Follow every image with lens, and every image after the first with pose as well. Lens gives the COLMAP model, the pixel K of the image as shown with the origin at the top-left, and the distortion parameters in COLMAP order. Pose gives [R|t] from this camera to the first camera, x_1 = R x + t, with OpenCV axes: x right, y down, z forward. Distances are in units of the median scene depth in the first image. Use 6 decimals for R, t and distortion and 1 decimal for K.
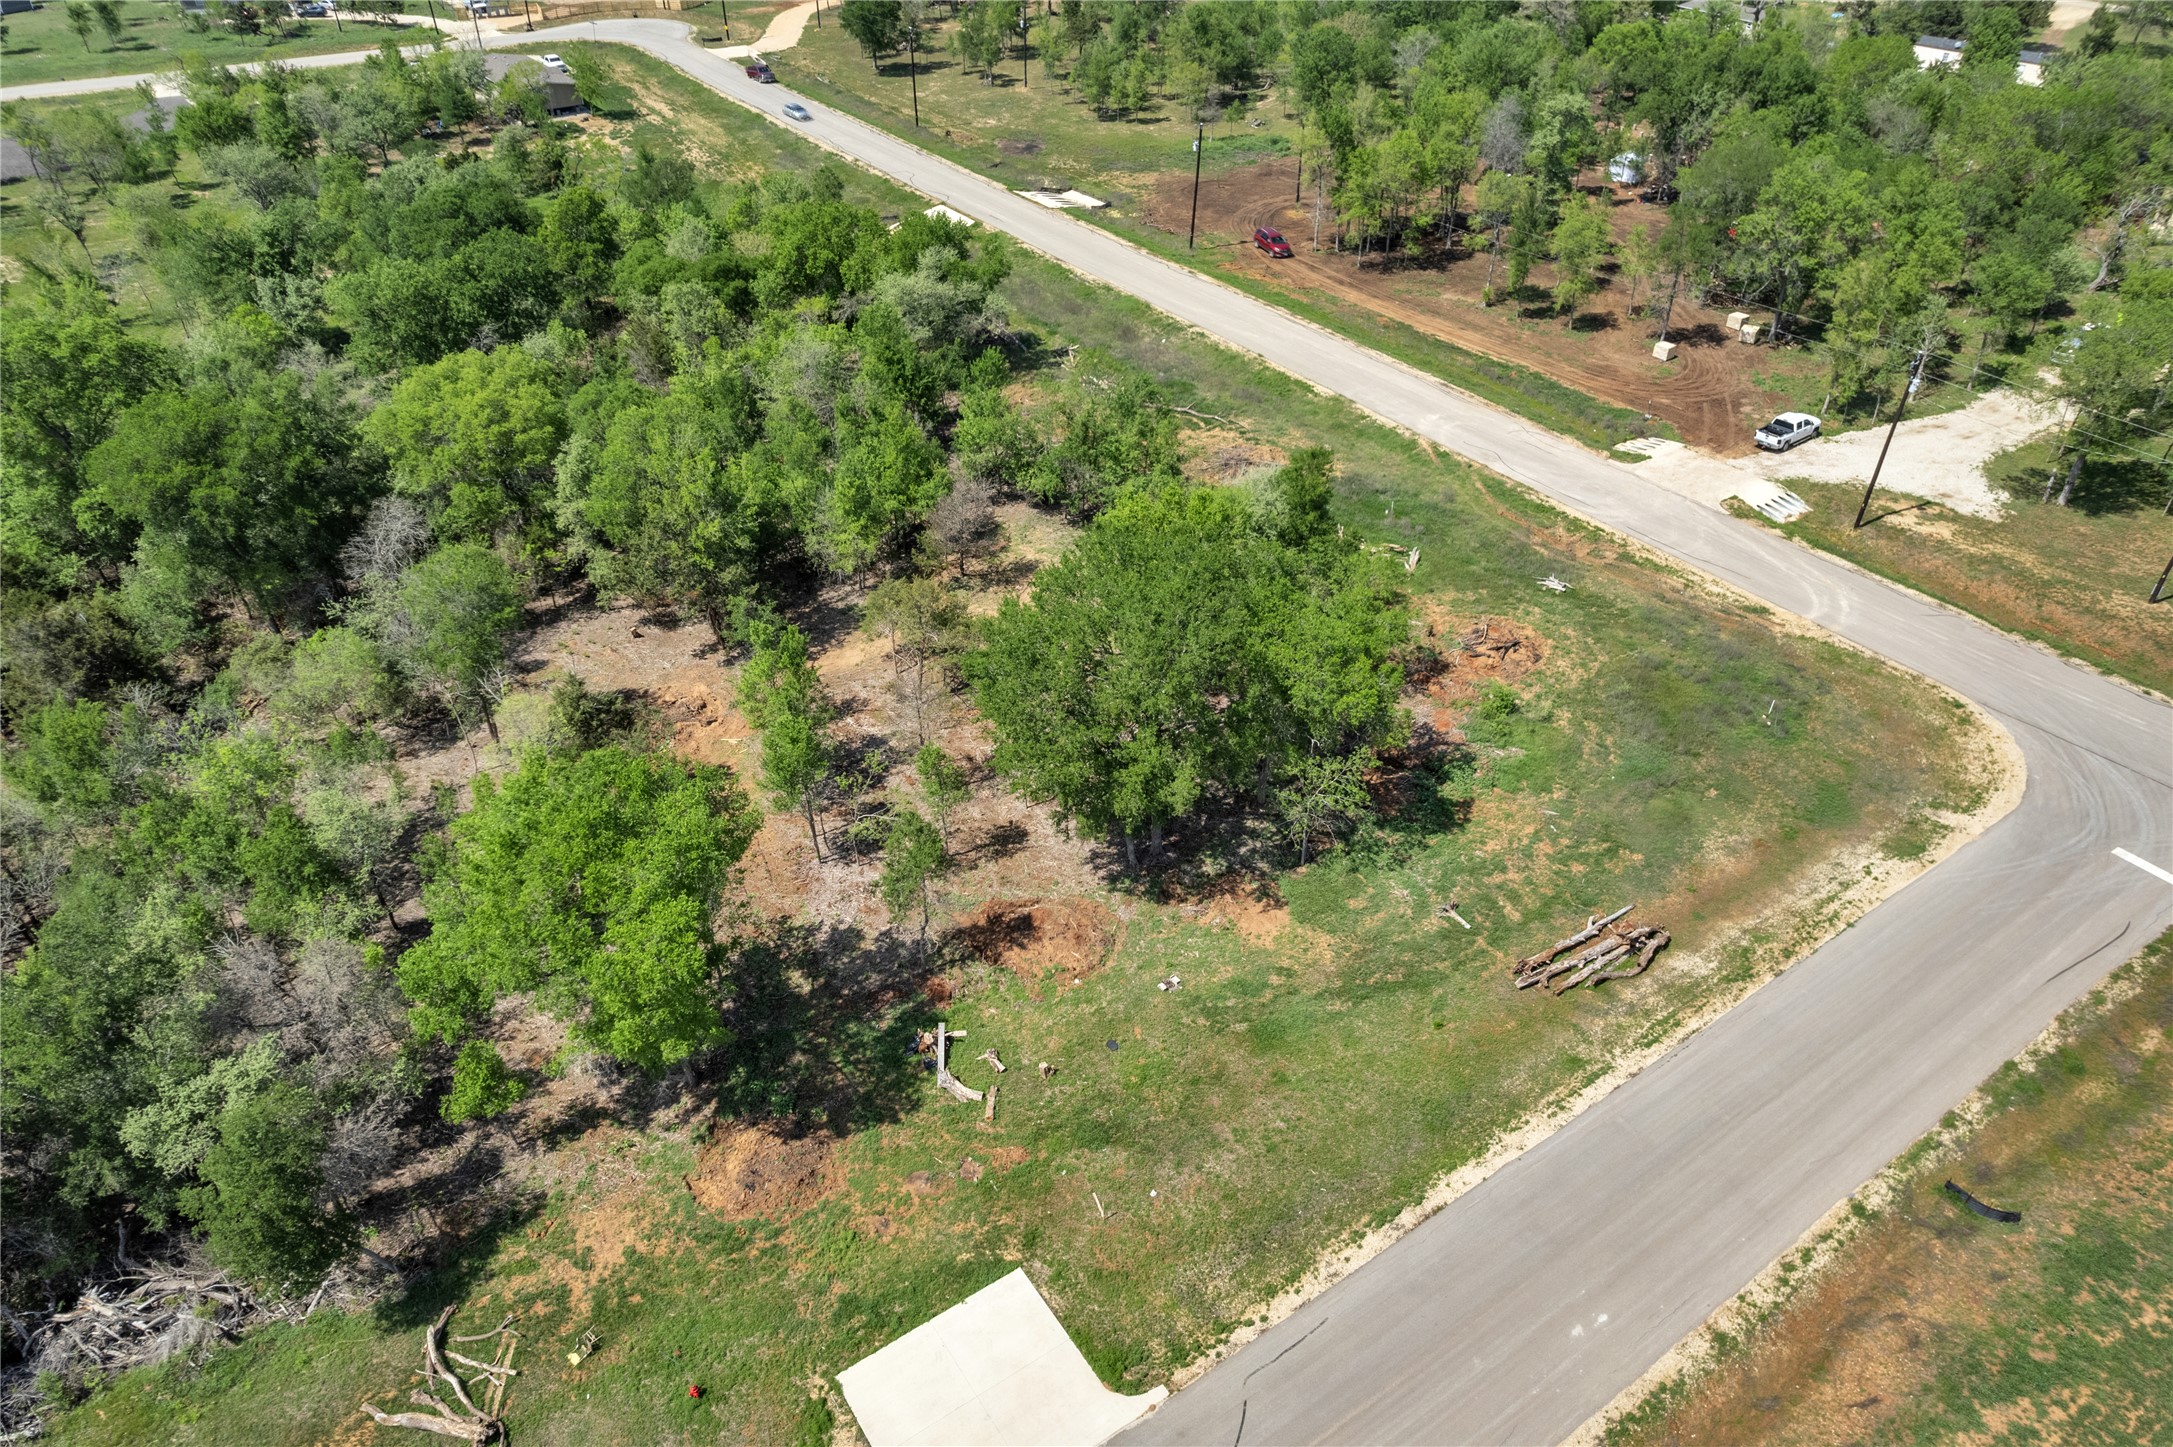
lens RADIAL K [[1383.8, 0, 1082.9], [0, 1383.8, 732.2], [0, 0, 1]] dist [-0.081274, 0.075503]
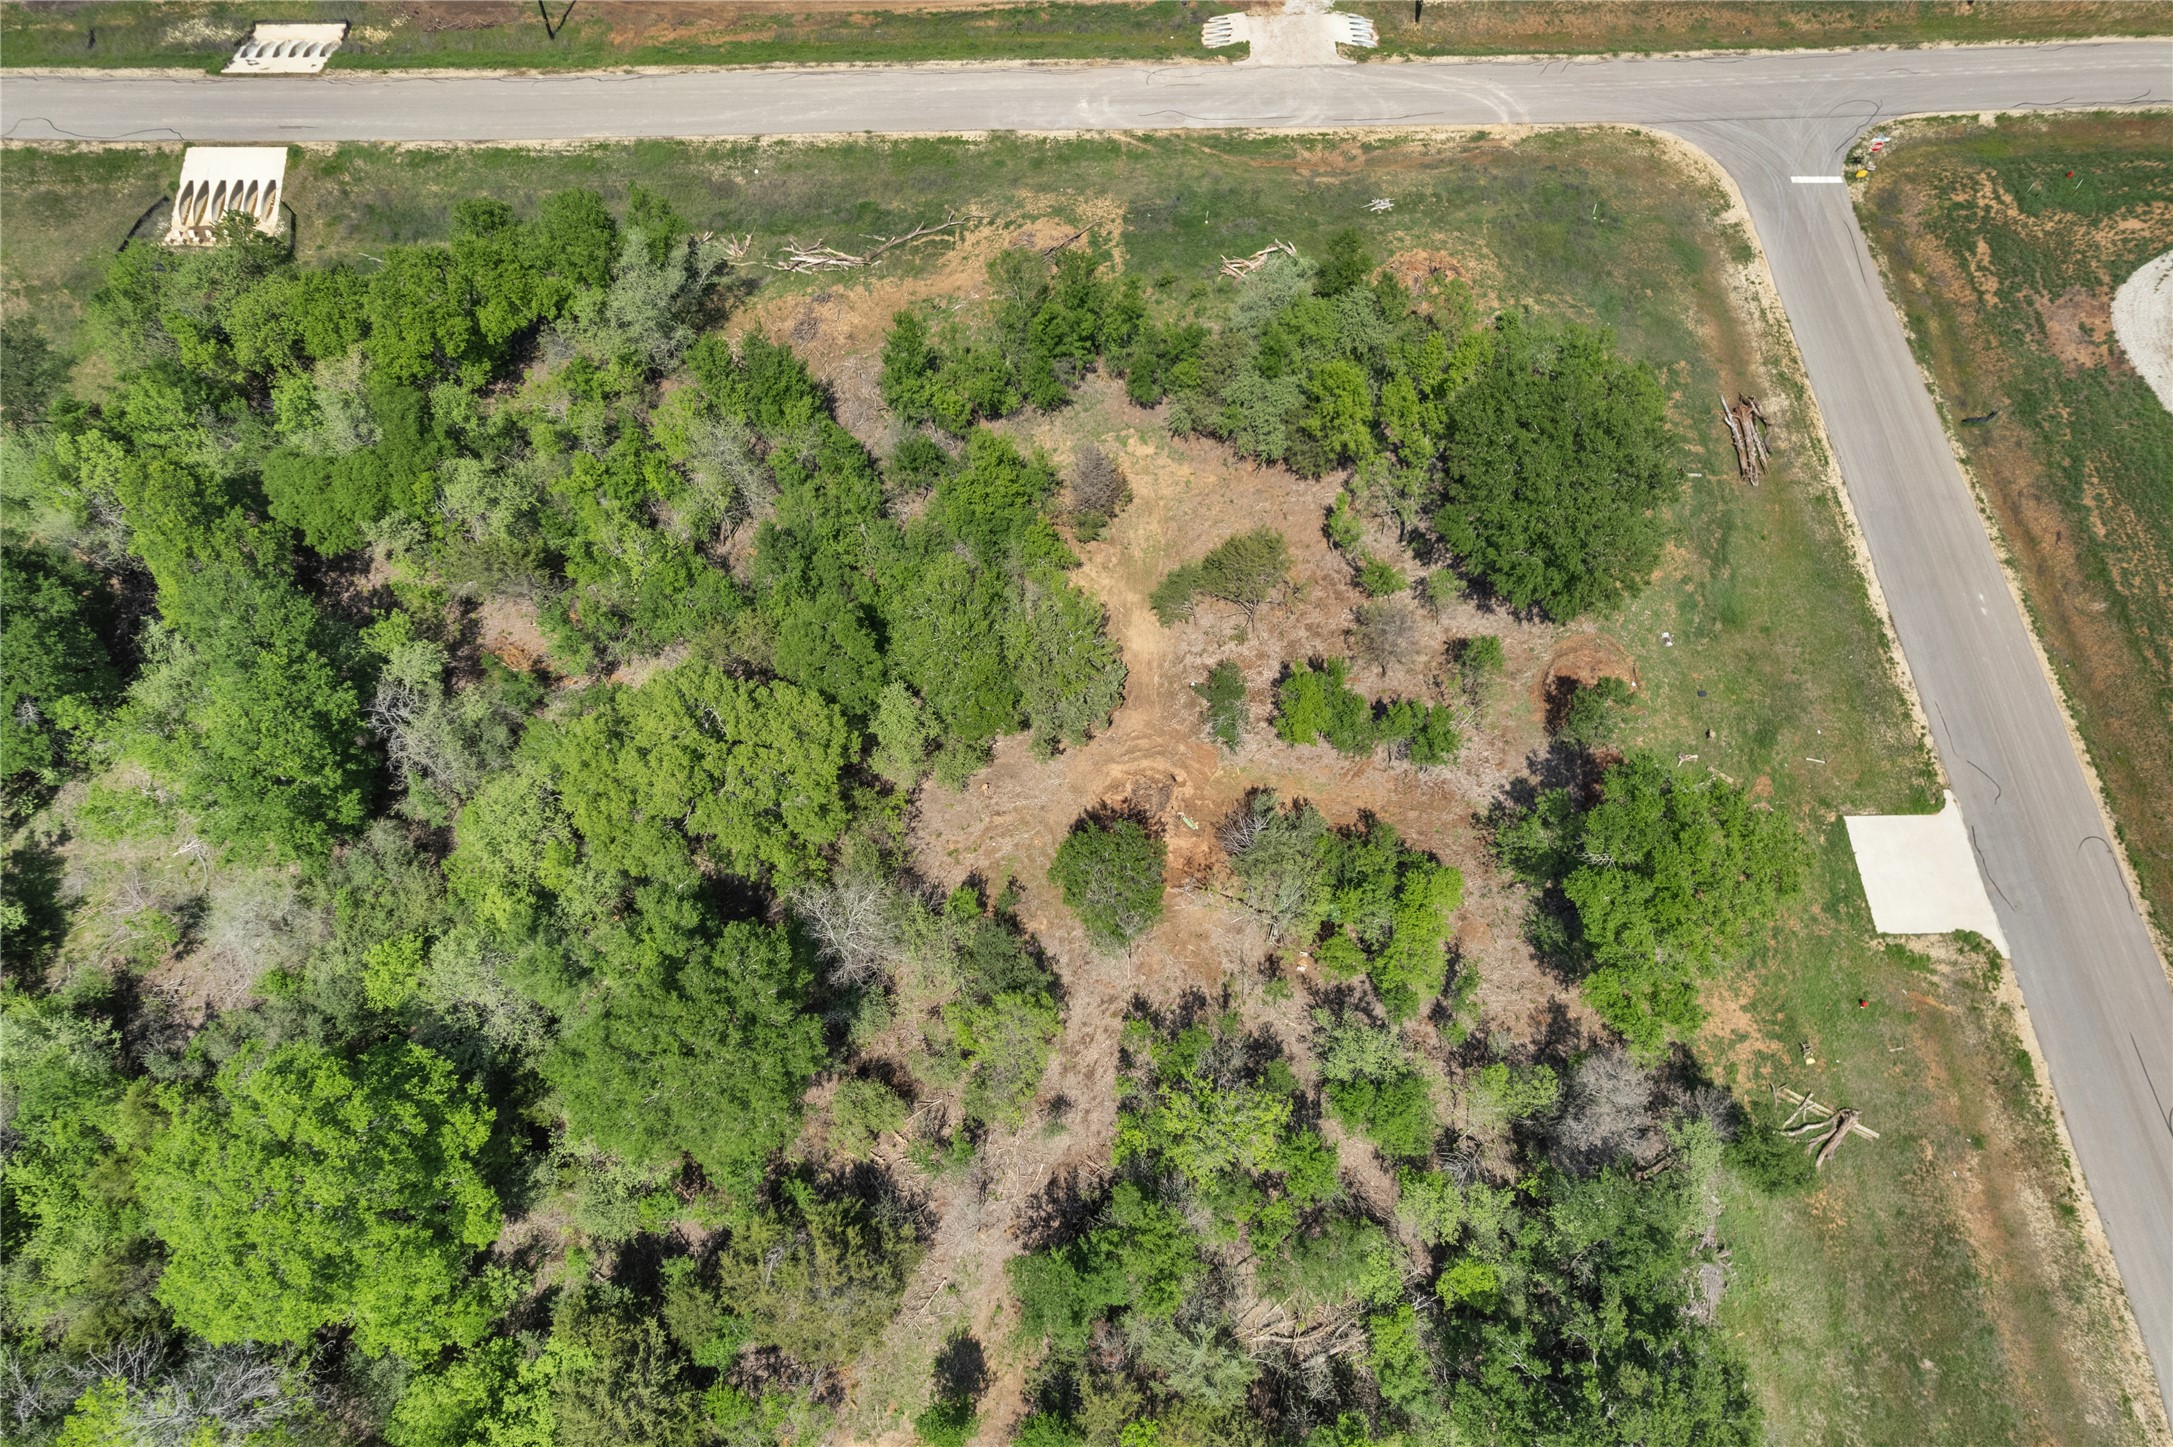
lens RADIAL K [[1379.6, 0, 1084.9], [0, 1379.6, 735.4], [0, 0, 1]] dist [-0.085586, 0.080898]
pose [[0.545569, -0.732052, 0.407988, -0.697227], [0.500832, 0.675121, 0.541645, -0.624710], [-0.671954, -0.091171, 0.734960, 0.255089]]
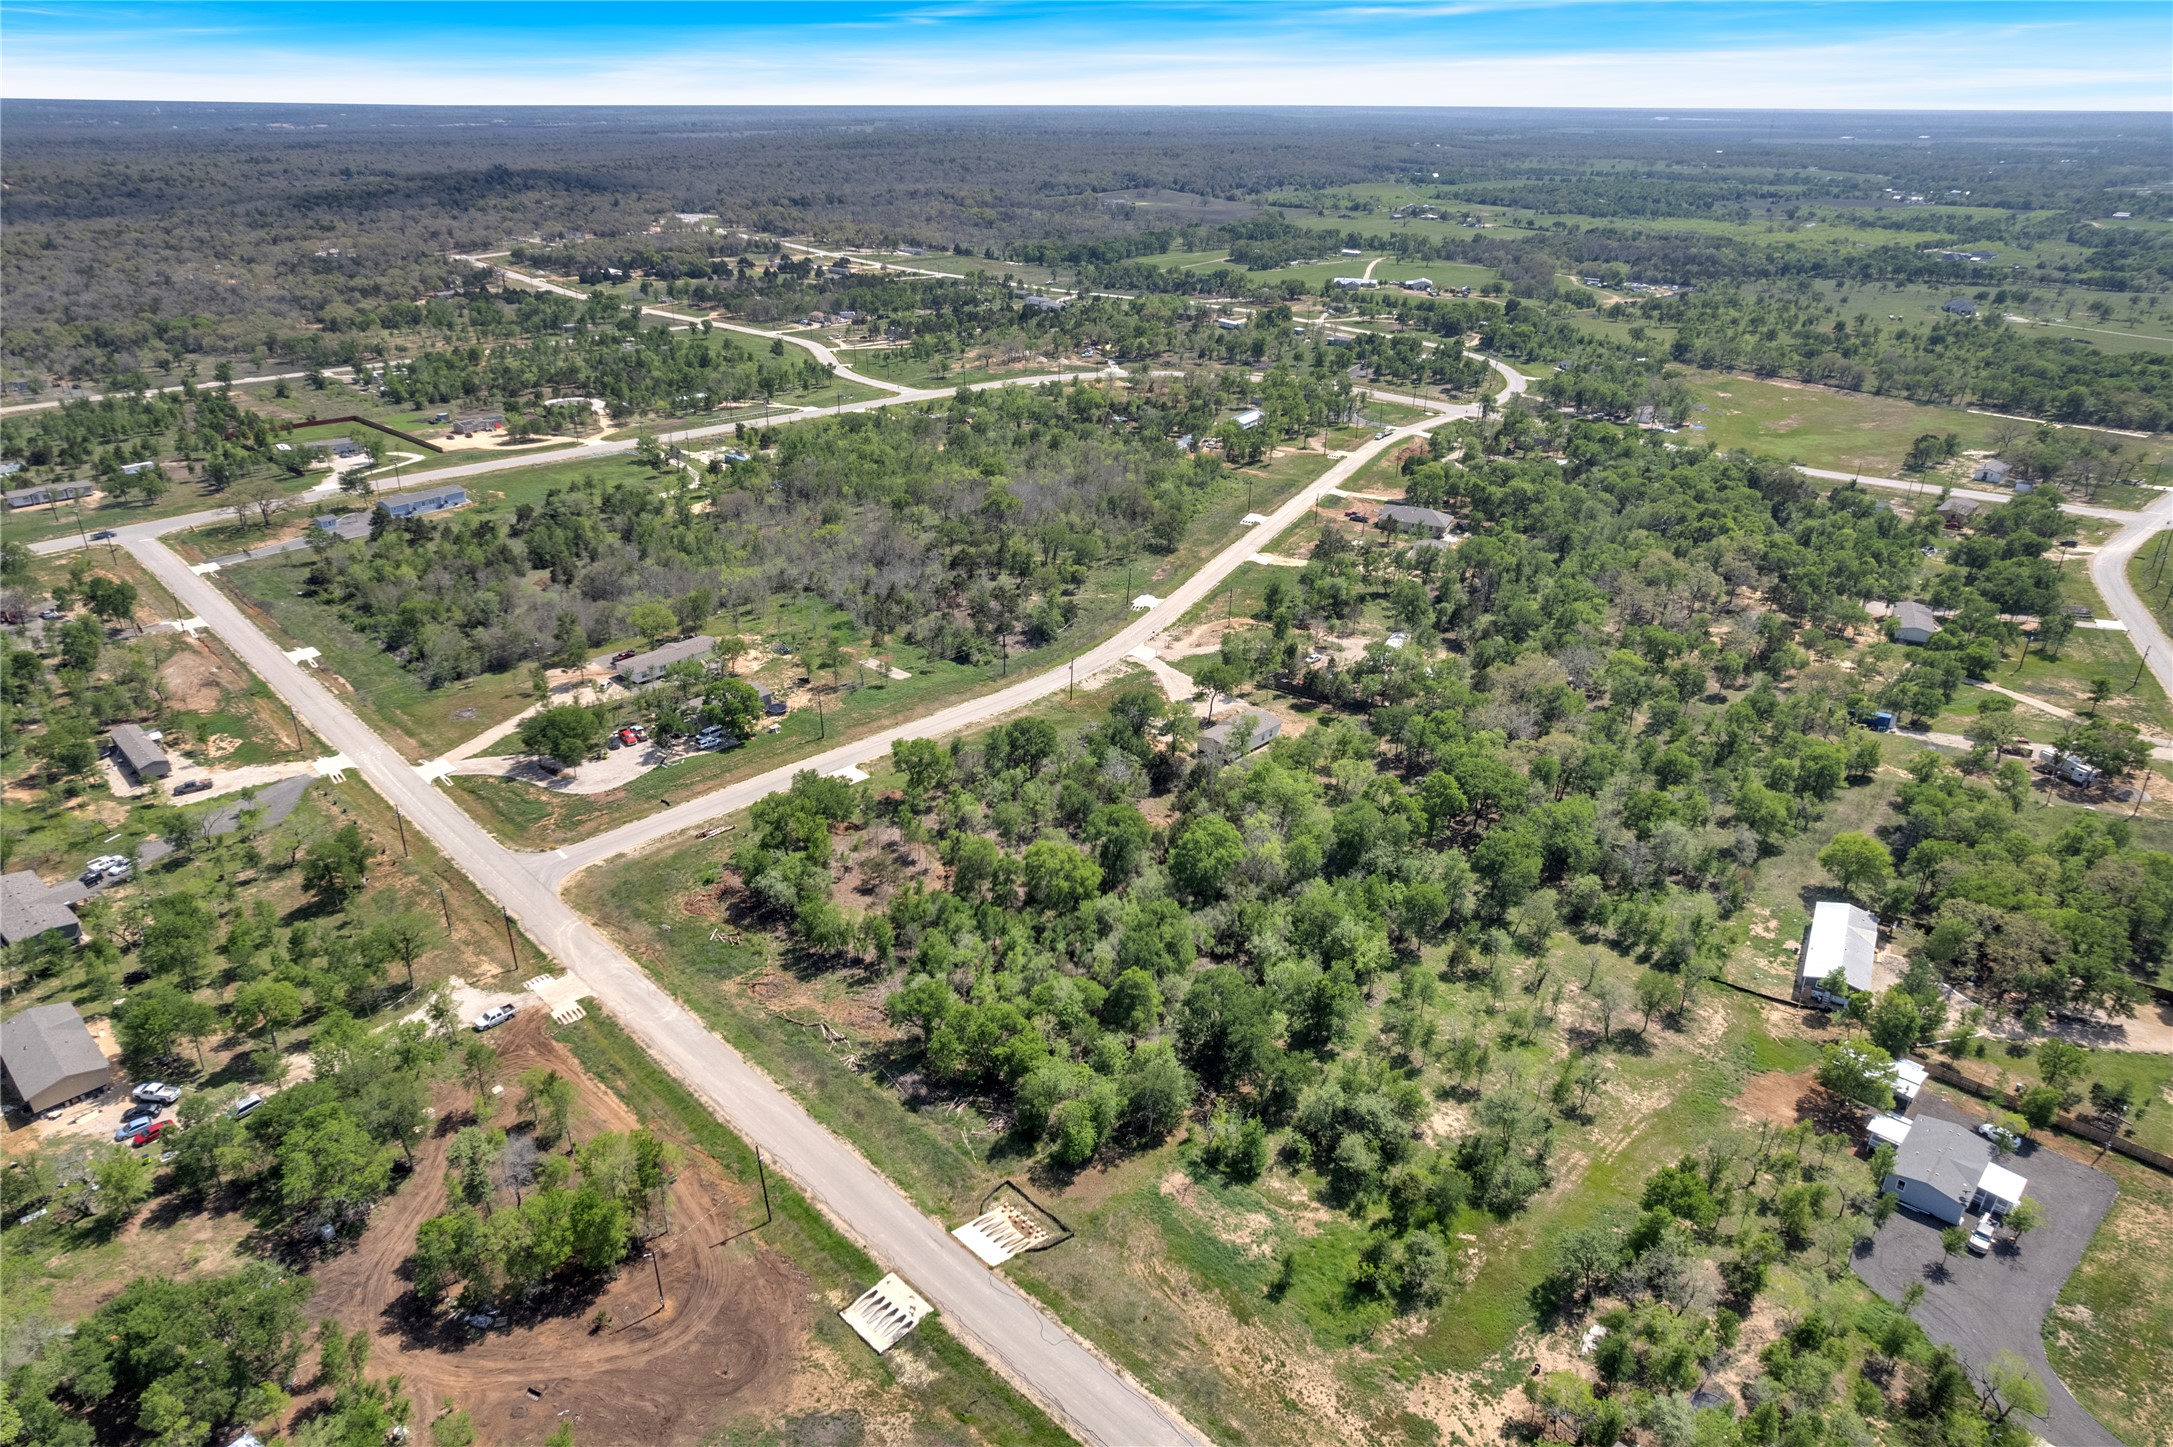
lens RADIAL K [[1385.8, 0, 1086.2], [0, 1385.8, 732.0], [0, 0, 1]] dist [-0.085530, 0.081617]
pose [[-0.981593, 0.078165, -0.174254, -0.036755], [-0.118014, 0.469115, 0.875216, -3.001471], [0.150156, 0.879671, -0.451256, 2.173699]]
